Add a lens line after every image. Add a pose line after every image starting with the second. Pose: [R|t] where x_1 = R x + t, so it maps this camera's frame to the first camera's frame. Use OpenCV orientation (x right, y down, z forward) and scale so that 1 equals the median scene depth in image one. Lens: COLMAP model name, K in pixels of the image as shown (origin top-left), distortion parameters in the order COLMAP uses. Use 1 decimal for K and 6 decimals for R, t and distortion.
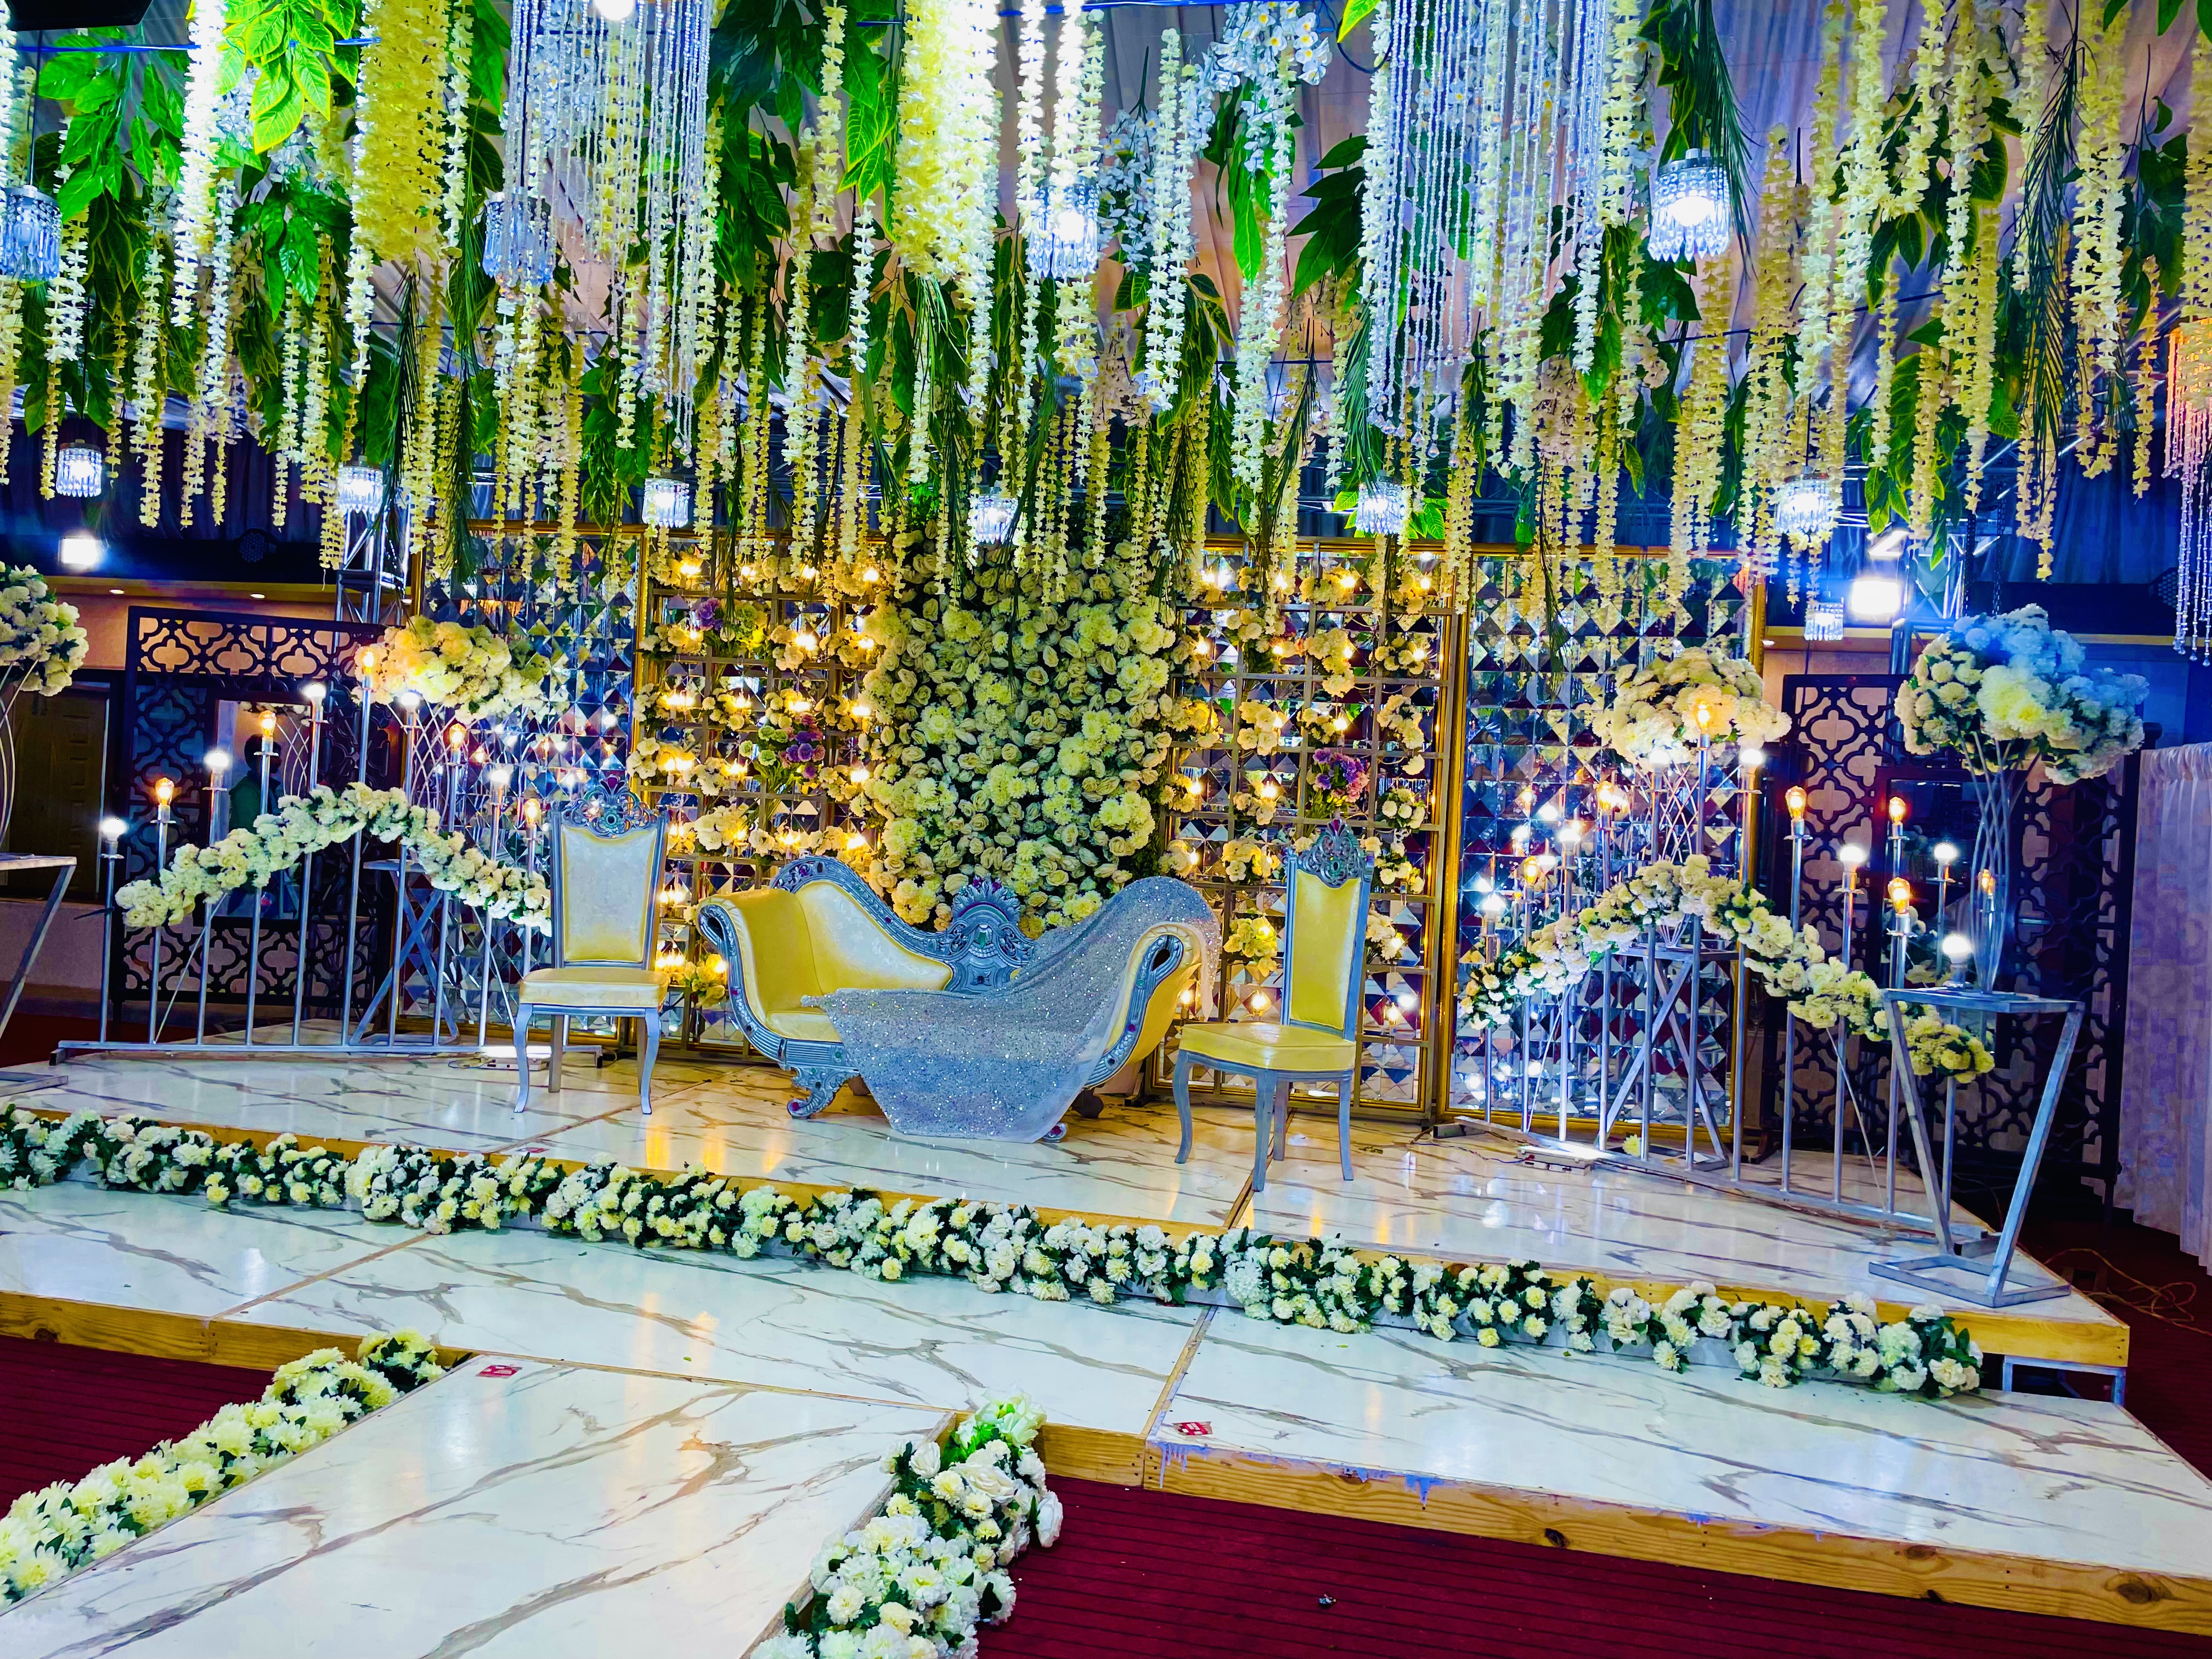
lens RADIAL K [[1655.1, 0, 1095.7], [0, 1655.1, 819.6], [0, 0, 1]] dist [0.081609, -0.100599]
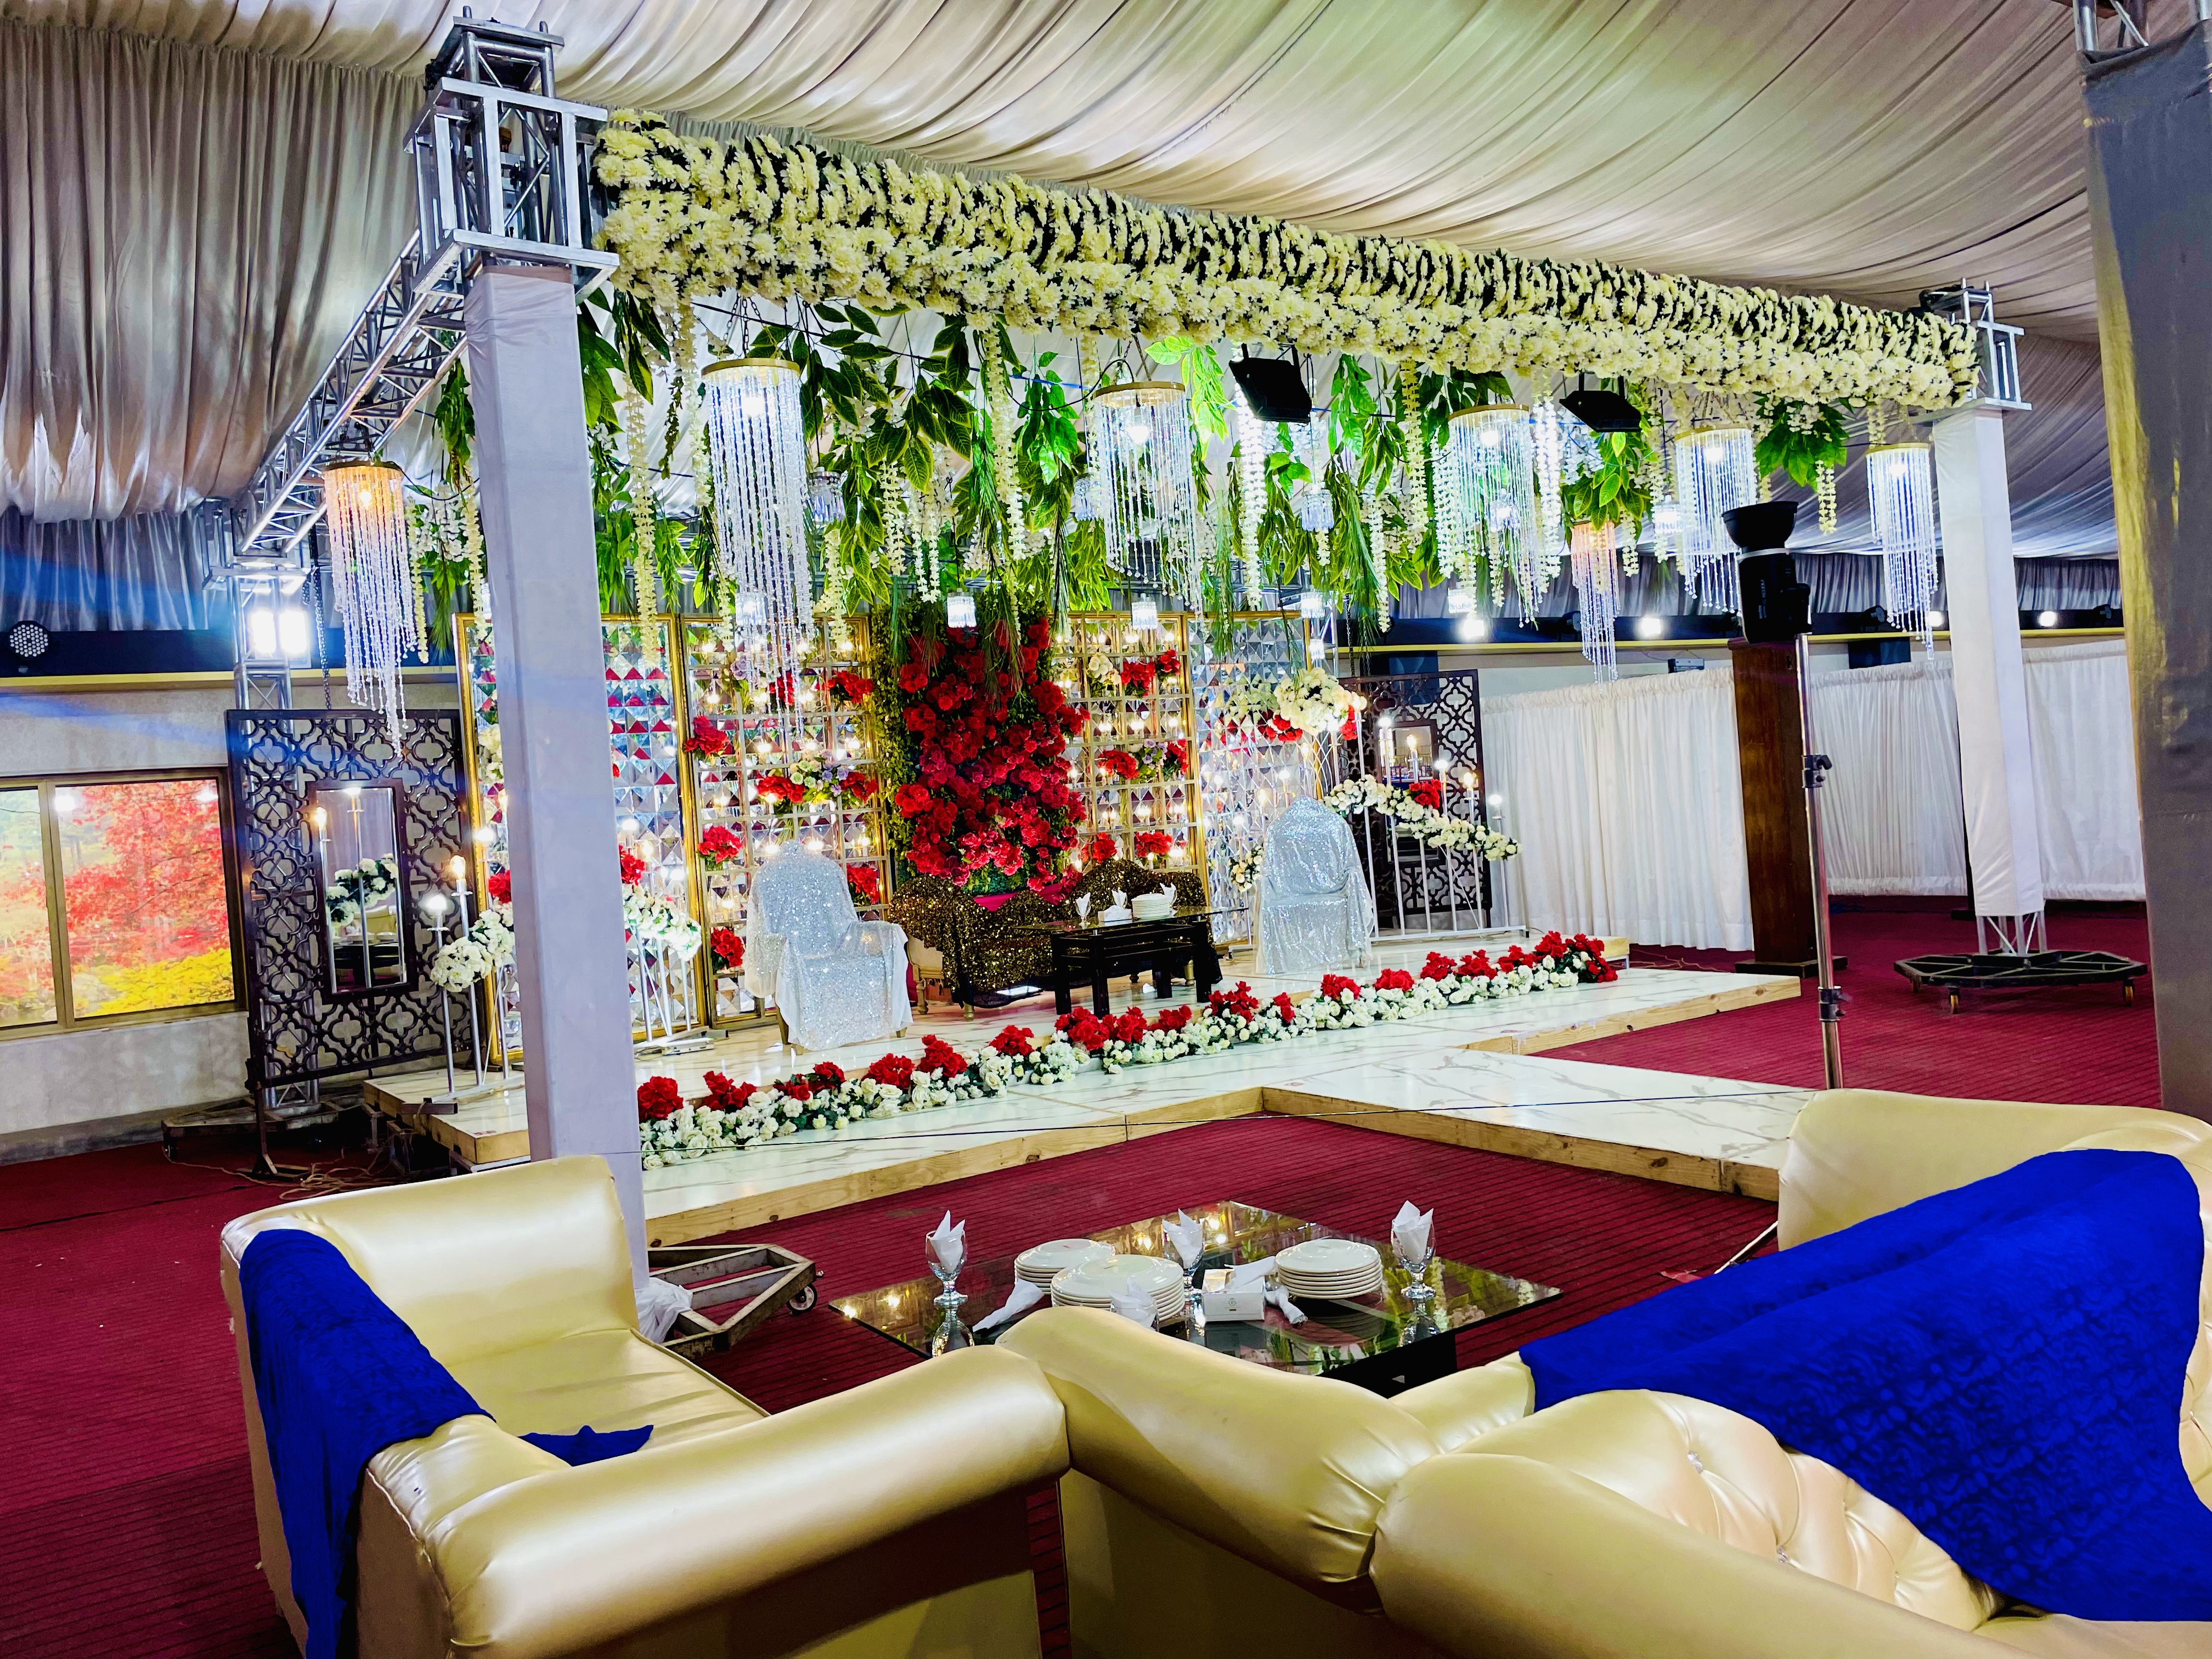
lens RADIAL K [[1649.6, 0, 1103.9], [0, 1649.6, 816.6], [0, 0, 1]] dist [0.082985, -0.101530]
pose [[0.696130, -0.120798, 0.707680, -1.056158], [0.119198, 0.991508, 0.051993, -0.058203], [-0.707952, 0.048160, 0.704617, -0.113758]]
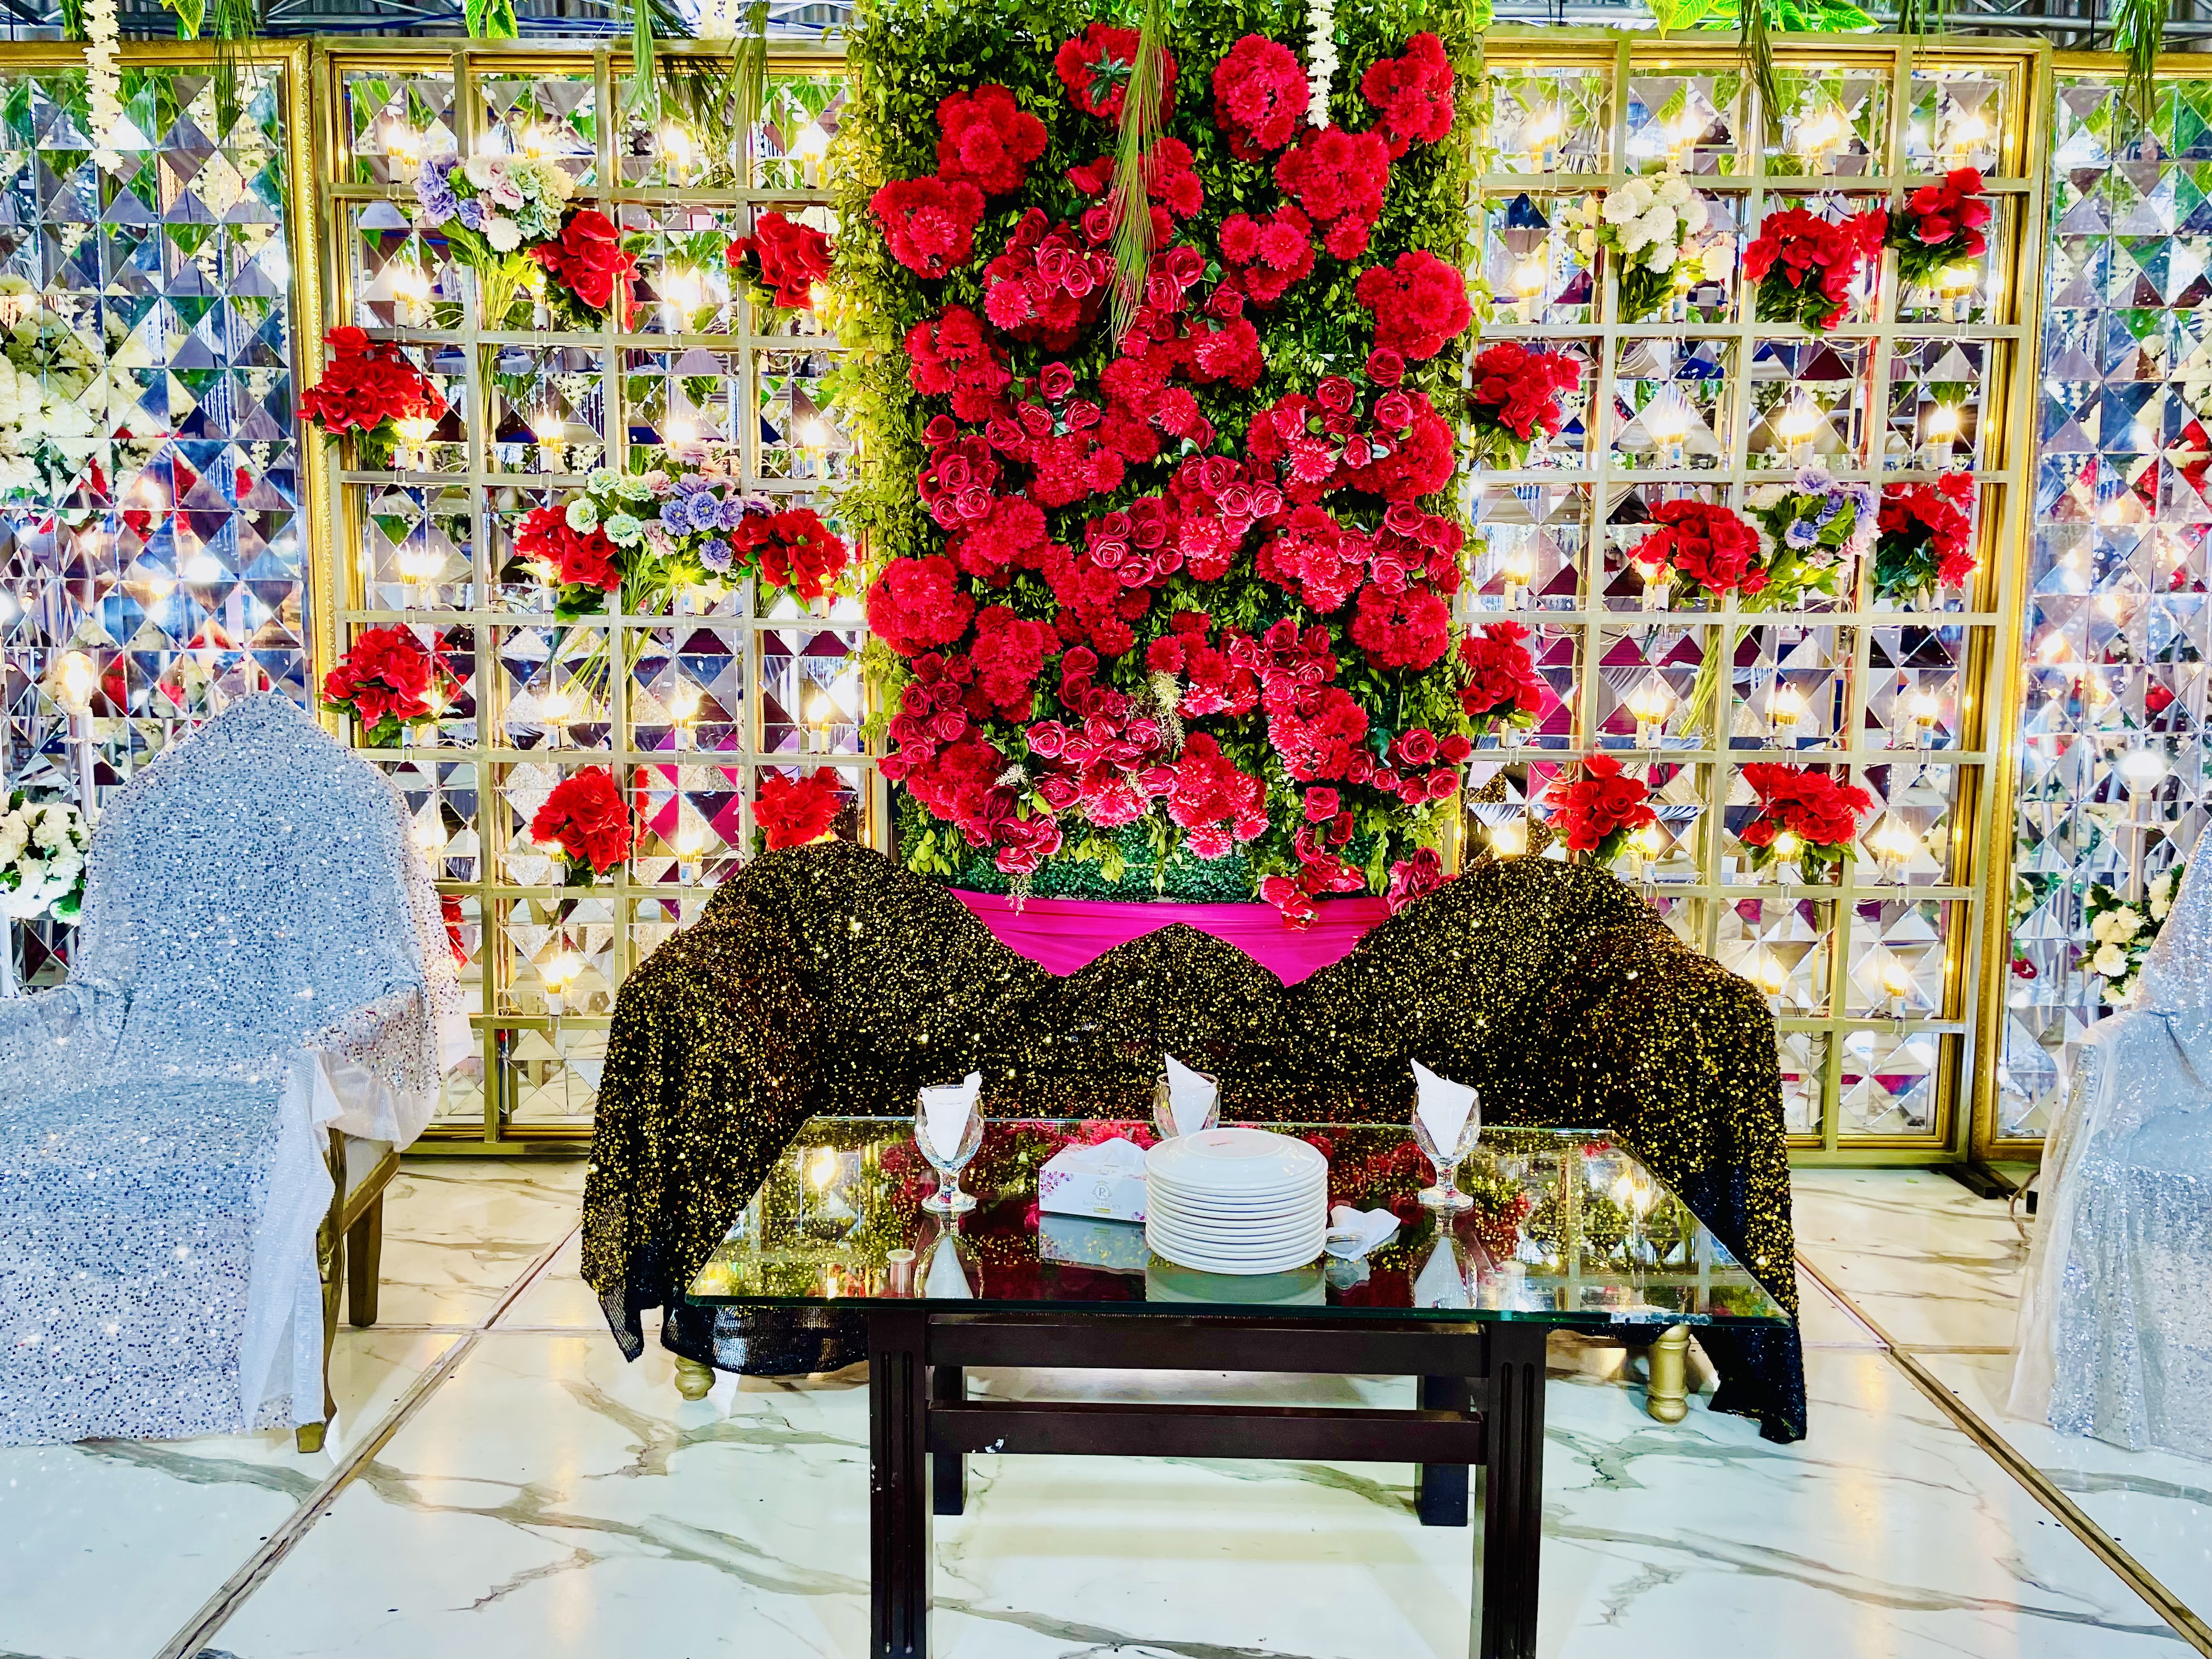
lens RADIAL K [[1655.1, 0, 1095.7], [0, 1655.1, 819.6], [0, 0, 1]] dist [0.081609, -0.100599]
pose [[0.981437, -0.068336, 0.179194, -0.168901], [0.048495, 0.992426, 0.112863, -0.005864], [-0.185550, -0.102078, 0.977319, 0.538152]]
